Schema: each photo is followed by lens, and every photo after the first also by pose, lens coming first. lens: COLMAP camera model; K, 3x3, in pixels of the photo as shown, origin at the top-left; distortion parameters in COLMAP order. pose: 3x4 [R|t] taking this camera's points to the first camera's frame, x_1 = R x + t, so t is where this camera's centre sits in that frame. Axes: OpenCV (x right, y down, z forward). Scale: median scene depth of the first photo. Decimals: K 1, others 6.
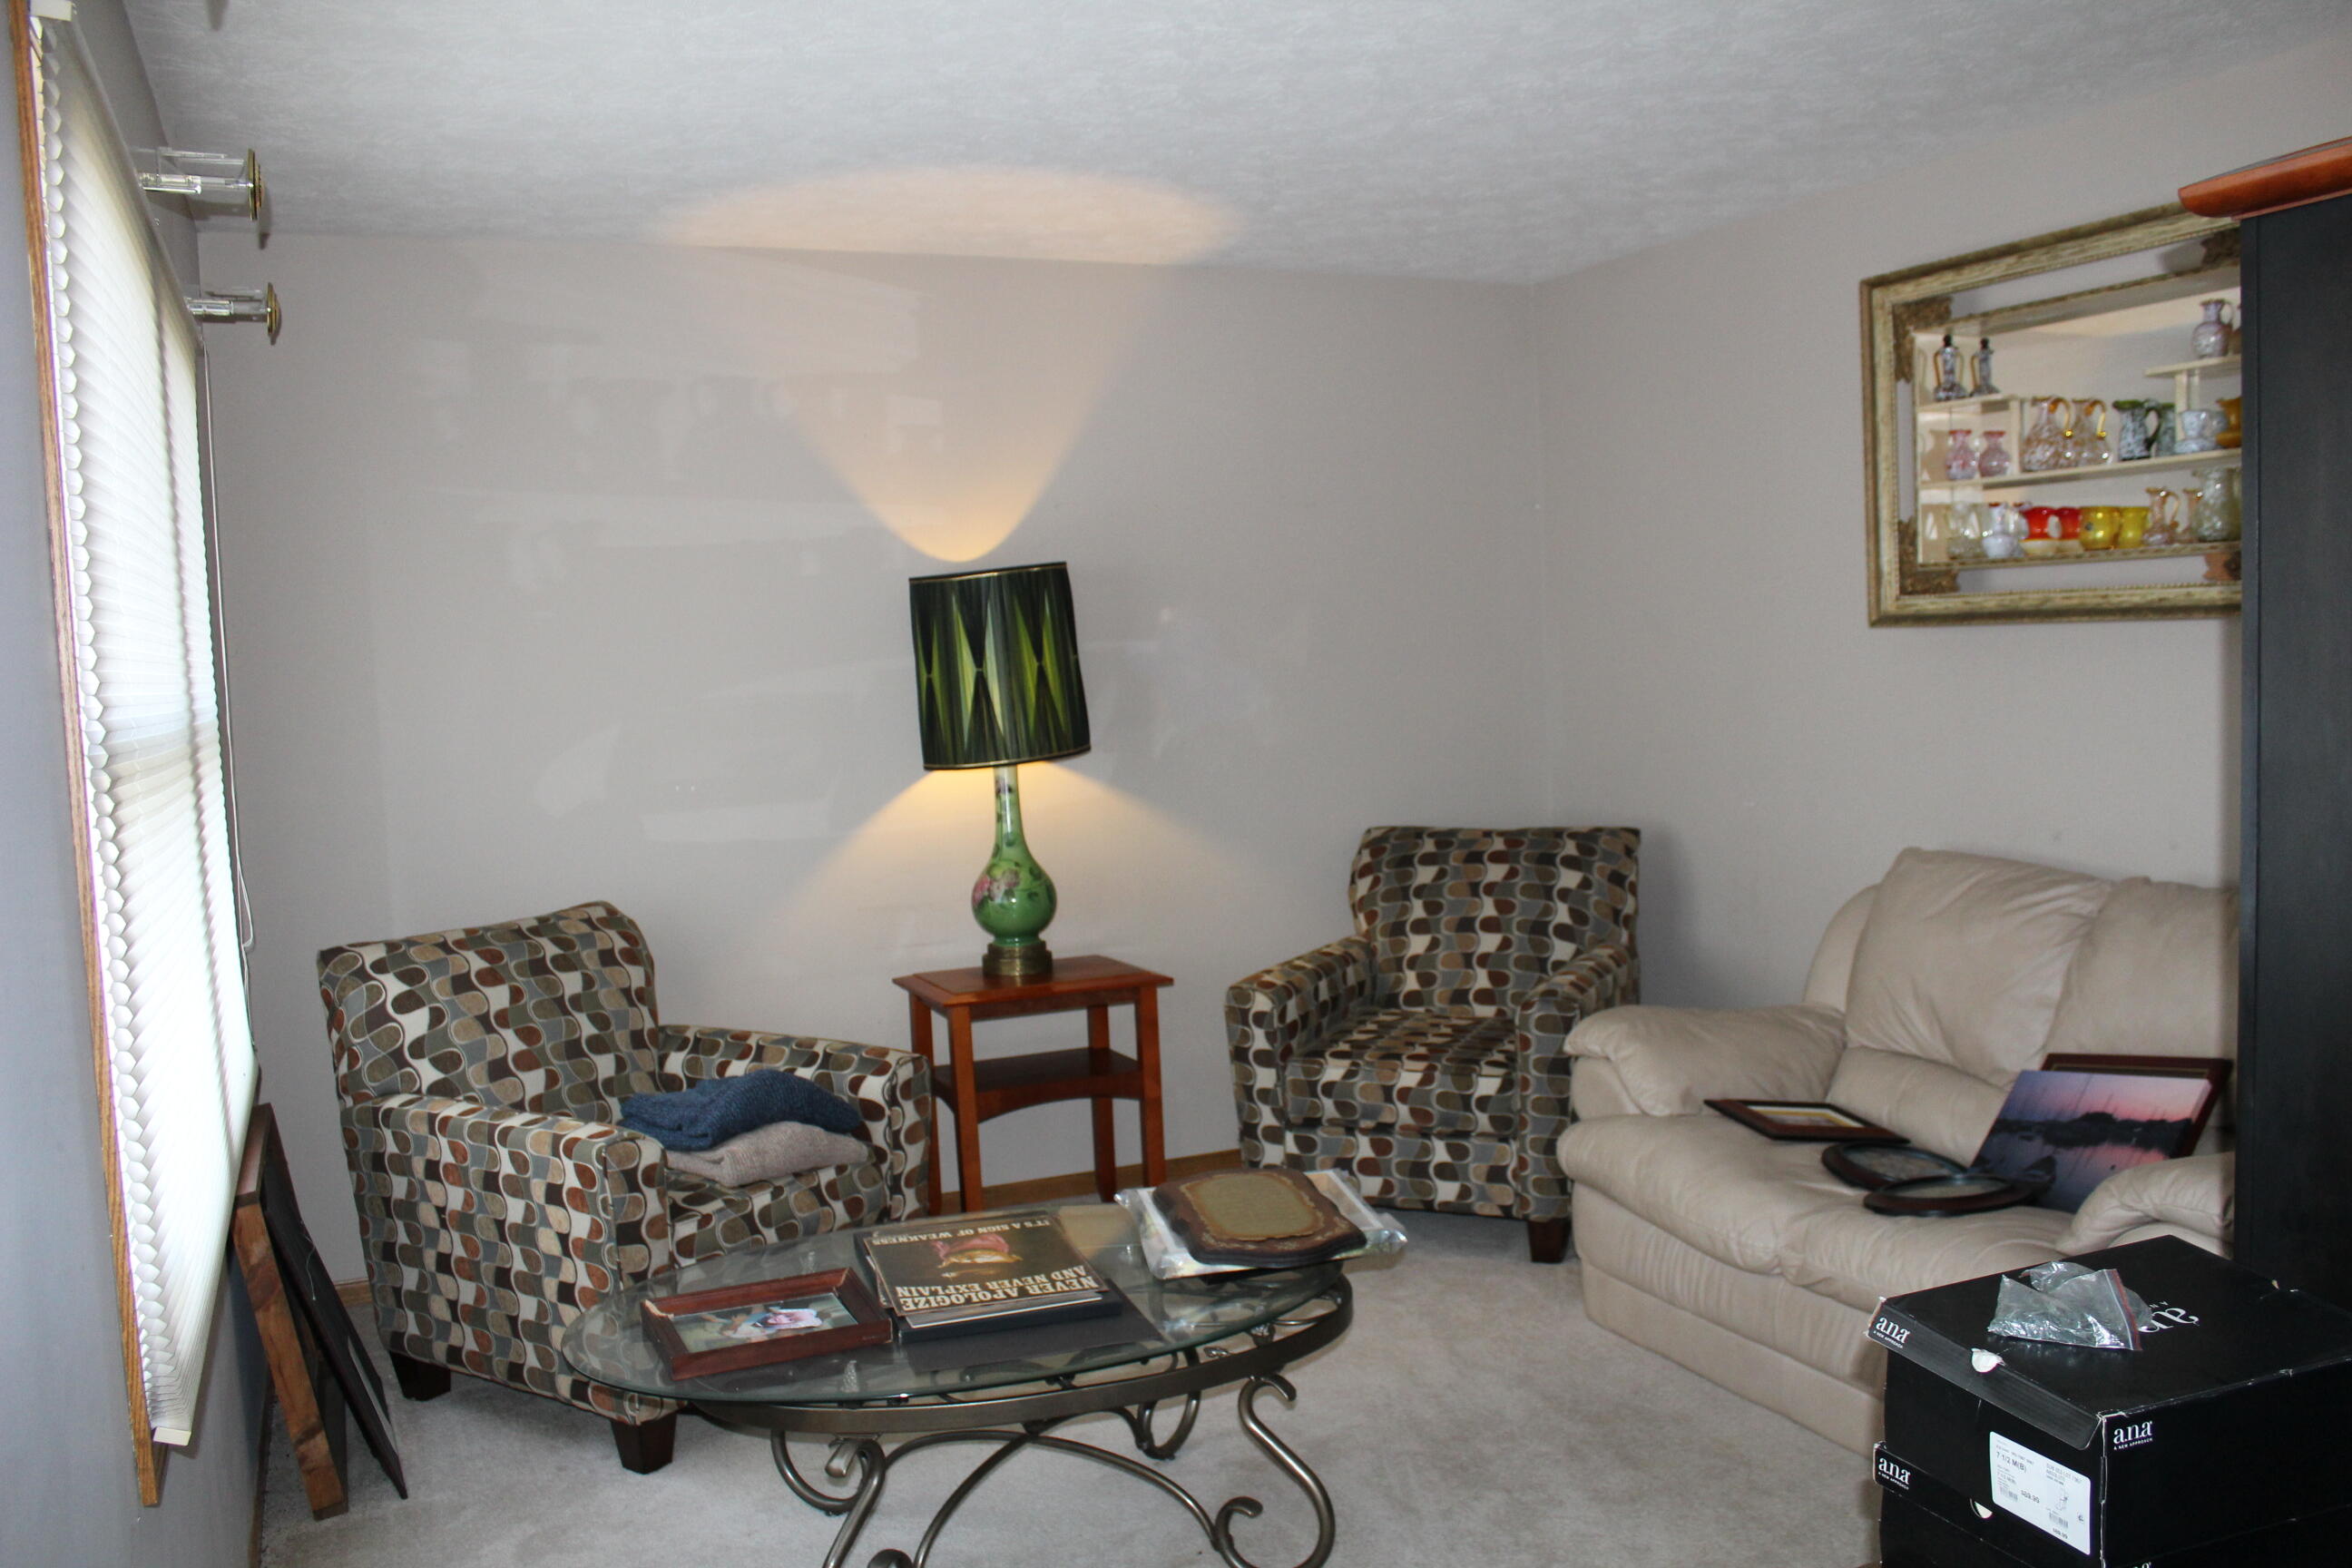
lens RADIAL K [[1972.1, 0, 1208.8], [0, 1972.1, 794.3], [0, 0, 1]] dist [-0.179273, 0.175615]
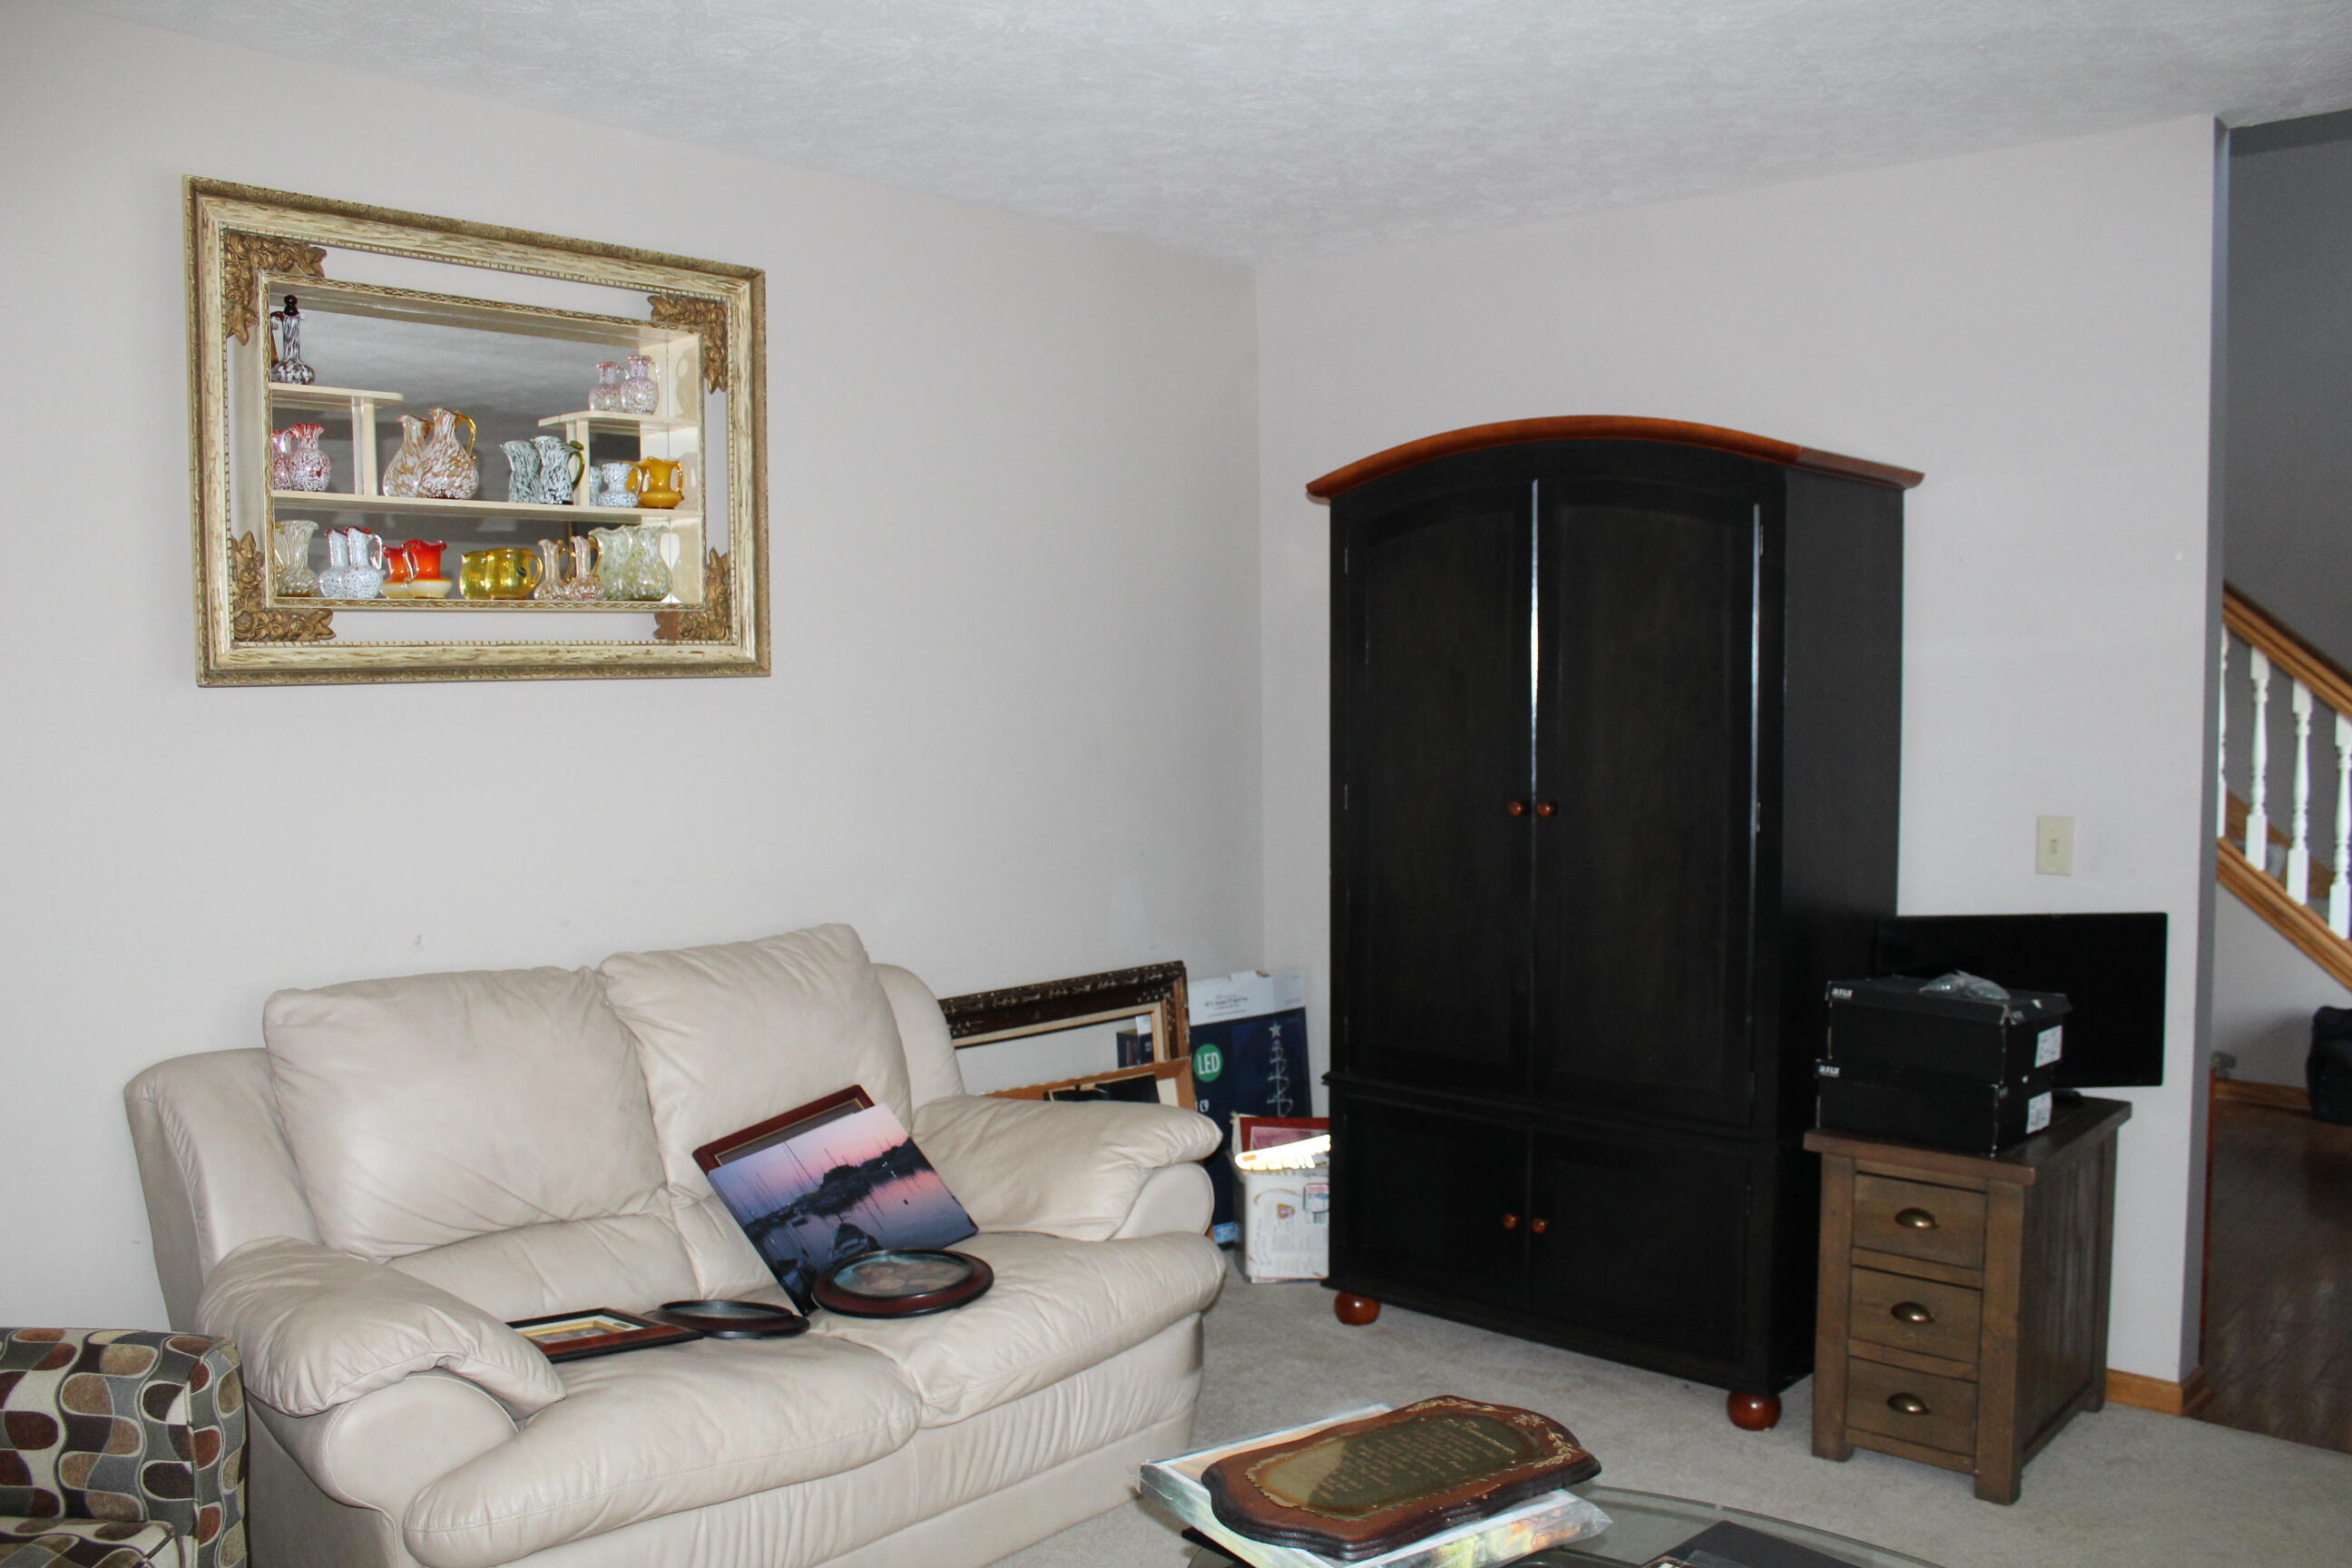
lens RADIAL K [[1972.1, 0, 1208.8], [0, 1972.1, 794.3], [0, 0, 1]] dist [-0.179273, 0.175615]
pose [[-0.420824, -0.021815, 0.906880, -0.219491], [0.092304, 0.993492, 0.066731, -0.031698], [-0.902434, 0.111791, -0.416072, 0.504586]]
